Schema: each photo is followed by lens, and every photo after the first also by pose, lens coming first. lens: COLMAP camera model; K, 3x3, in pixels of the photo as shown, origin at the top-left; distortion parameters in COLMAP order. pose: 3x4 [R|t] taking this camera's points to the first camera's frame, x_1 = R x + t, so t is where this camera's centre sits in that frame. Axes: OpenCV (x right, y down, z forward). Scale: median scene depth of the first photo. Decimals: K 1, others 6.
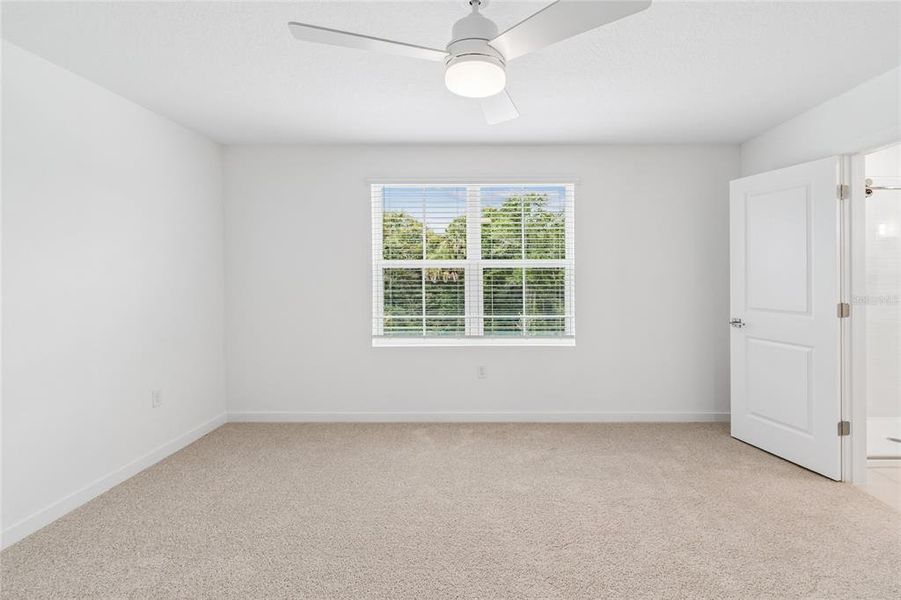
lens RADIAL K [[413.2, 0, 397.8], [0, 413.2, 265.5], [0, 0, 1]] dist [-0.001125, 0.000603]
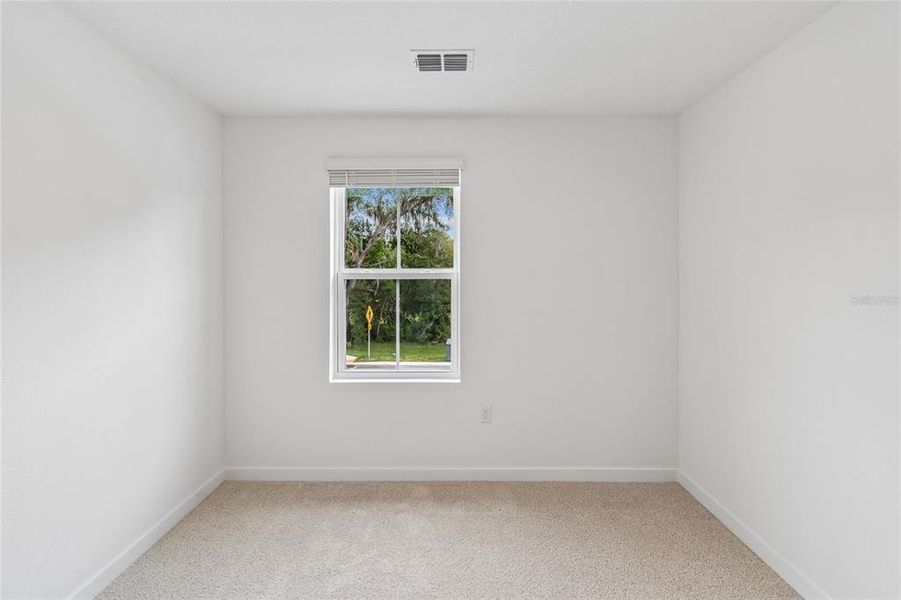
lens RADIAL K [[550.6, 0, 457.8], [0, 550.6, 291.4], [0, 0, 1]] dist [0.023635, -0.001273]
pose [[0.999978, 0.005869, -0.002927, 0.230615], [-0.005775, 0.999504, 0.030950, -0.002575], [0.003107, -0.030933, 0.999517, -0.008931]]
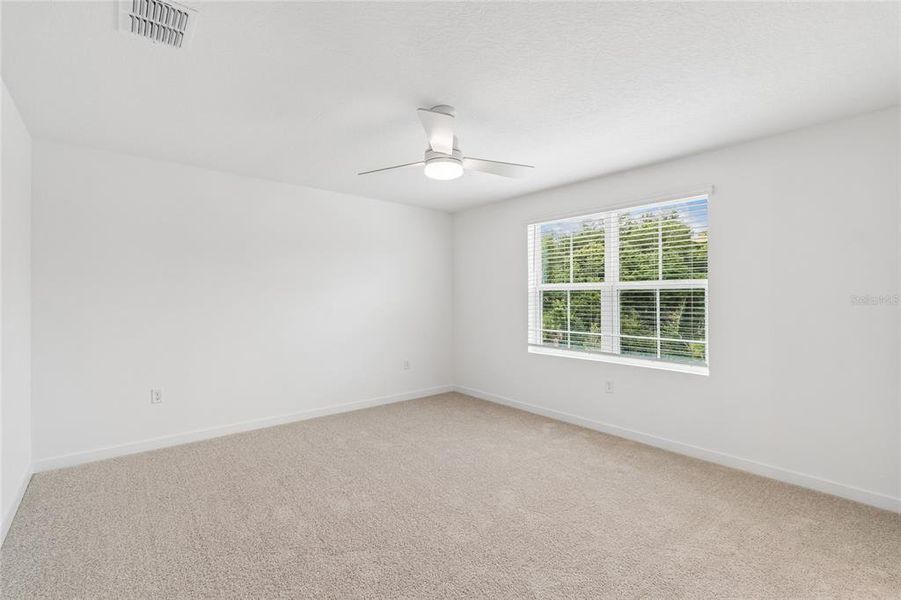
lens RADIAL K [[401.8, 0, 450.8], [0, 401.8, 290.7], [0, 0, 1]] dist [0.000666, -0.002562]
pose [[0.645226, -0.011652, -0.763903, 0.724931], [0.012783, 0.999908, -0.004455, 0.008625], [0.763885, -0.006890, 0.645316, 0.018431]]
